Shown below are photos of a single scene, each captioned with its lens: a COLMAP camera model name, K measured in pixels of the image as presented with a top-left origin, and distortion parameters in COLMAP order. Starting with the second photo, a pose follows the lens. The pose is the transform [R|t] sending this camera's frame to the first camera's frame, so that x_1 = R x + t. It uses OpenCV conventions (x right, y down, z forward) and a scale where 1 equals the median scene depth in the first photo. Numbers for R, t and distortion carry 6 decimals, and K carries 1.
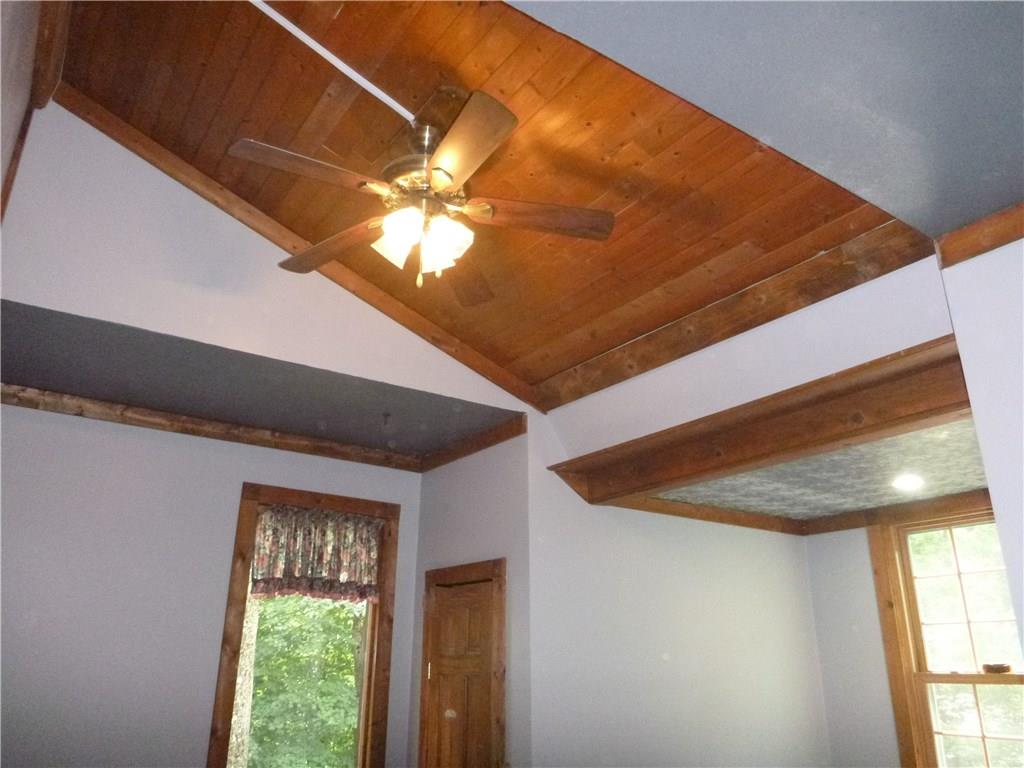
lens RADIAL K [[749.8, 0, 522.0], [0, 749.8, 386.0], [0, 0, 1]] dist [-0.020358, -0.009881]
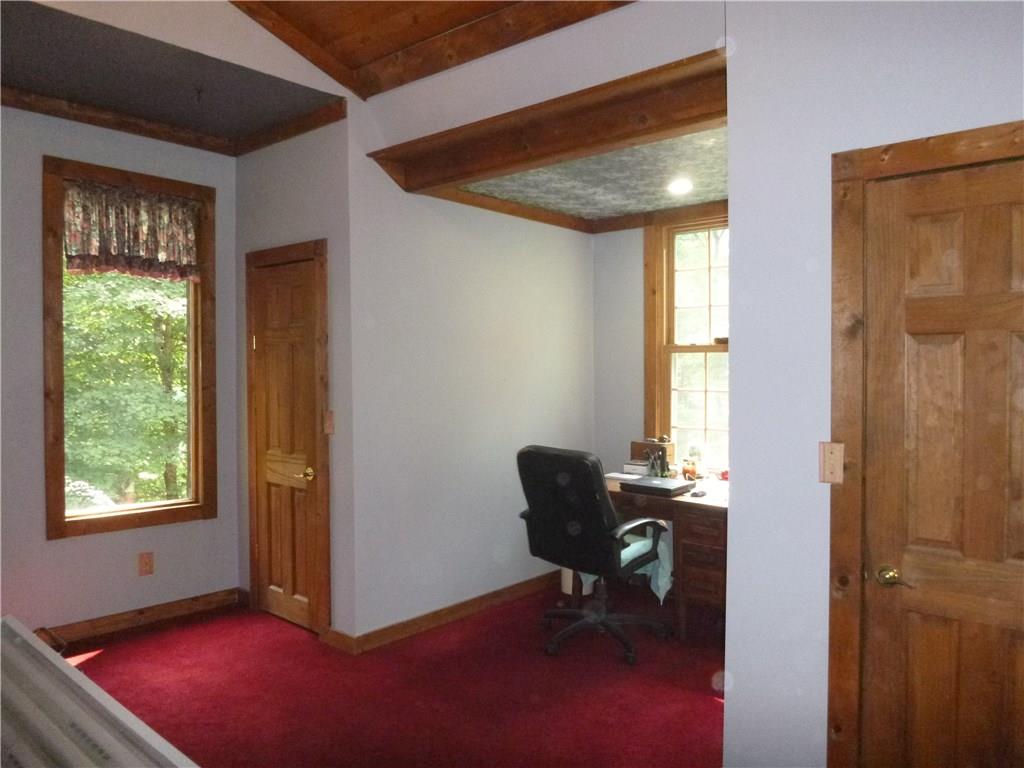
lens RADIAL K [[749.8, 0, 514.2], [0, 749.8, 380.2], [0, 0, 1]] dist [-0.020358, -0.009881]
pose [[0.970176, -0.010229, 0.242185, -0.021410], [-0.077106, 0.934191, 0.348341, 0.022295], [-0.229811, -0.356626, 0.905541, -0.103752]]
